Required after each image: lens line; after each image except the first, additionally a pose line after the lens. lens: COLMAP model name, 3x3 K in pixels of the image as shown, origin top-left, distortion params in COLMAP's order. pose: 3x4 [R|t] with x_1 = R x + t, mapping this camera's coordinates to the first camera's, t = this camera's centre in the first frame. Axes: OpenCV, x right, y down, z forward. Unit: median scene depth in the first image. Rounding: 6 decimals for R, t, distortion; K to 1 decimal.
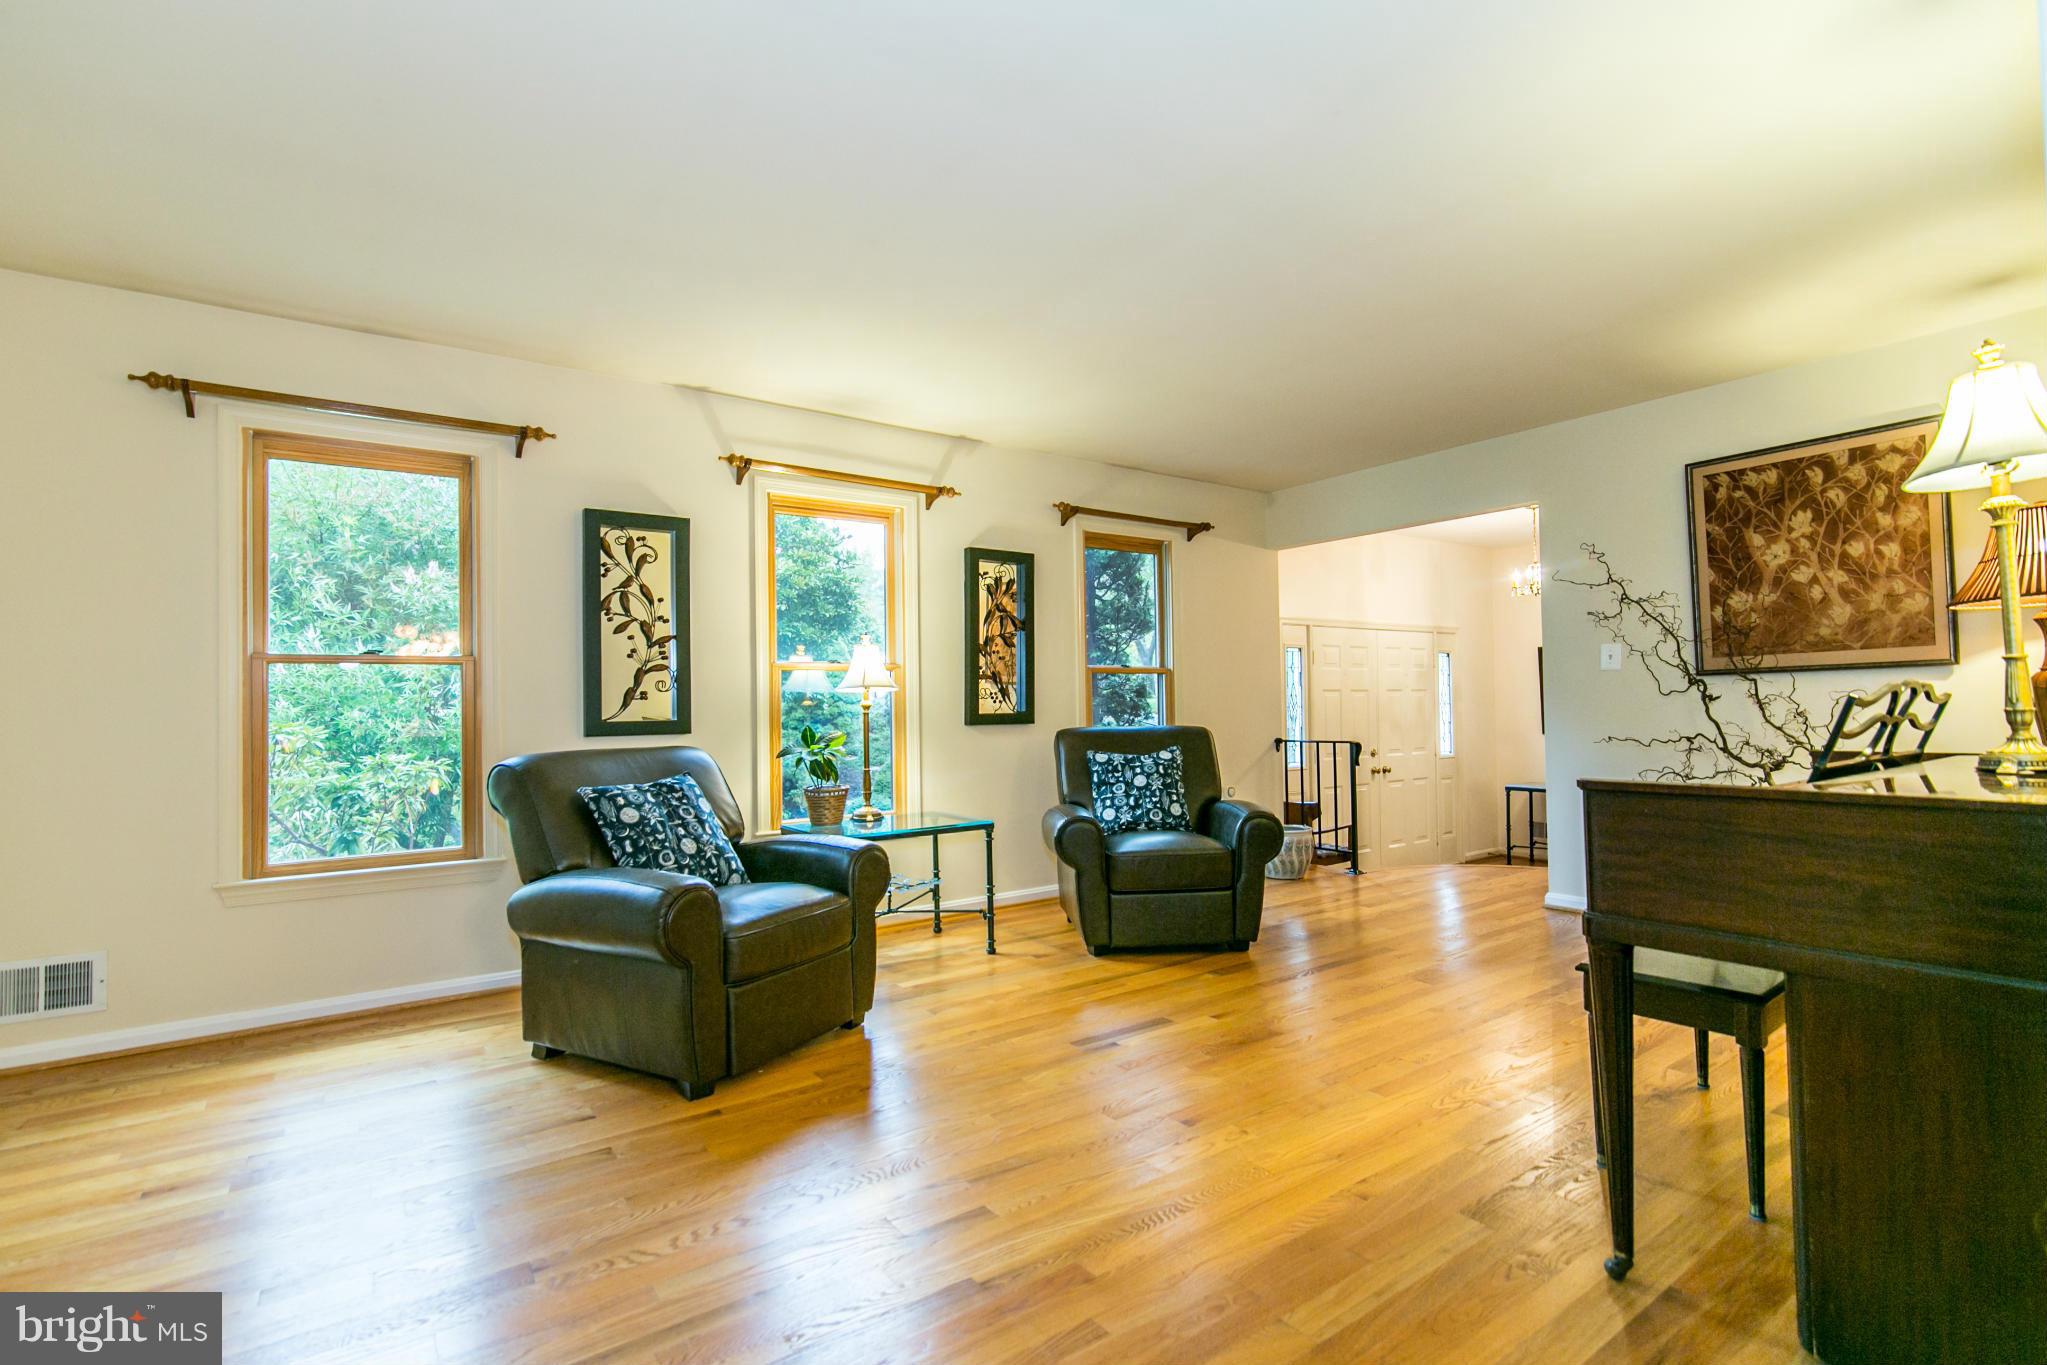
lens RADIAL K [[958.1, 0, 1023.5], [0, 958.1, 682.5], [0, 0, 1]] dist [-0.001429, -0.000131]
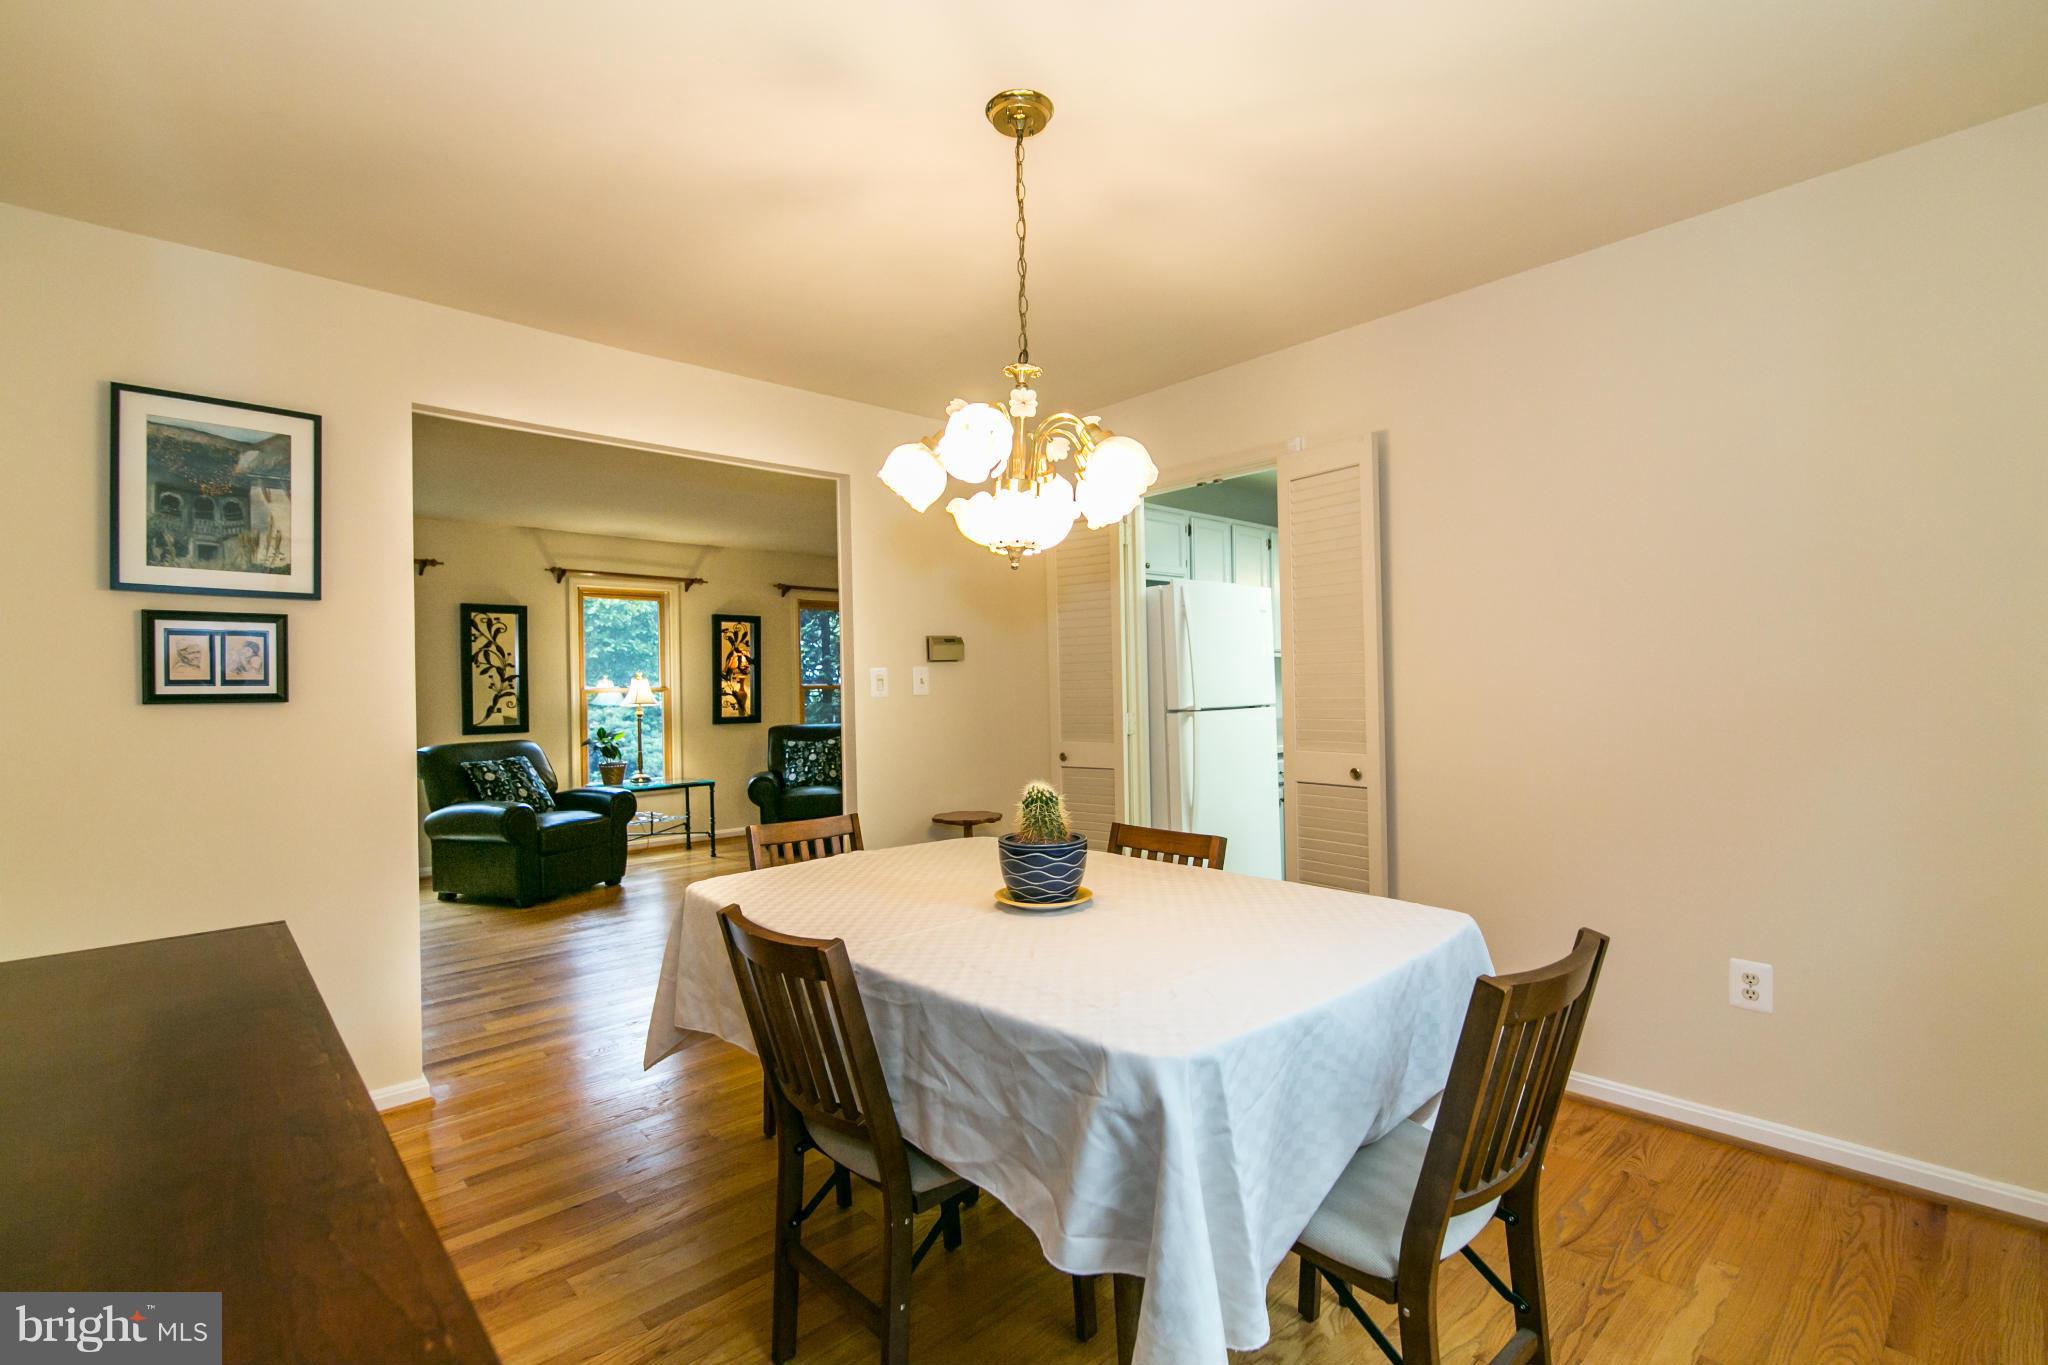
lens RADIAL K [[923.8, 0, 1024.0], [0, 923.8, 682.5], [0, 0, 1]] dist [0.001208, -0.000008]
pose [[0.991861, -0.002233, 0.127304, 0.315761], [0.000366, 0.999892, 0.014690, -0.058725], [-0.127323, -0.014524, 0.991755, -0.738306]]
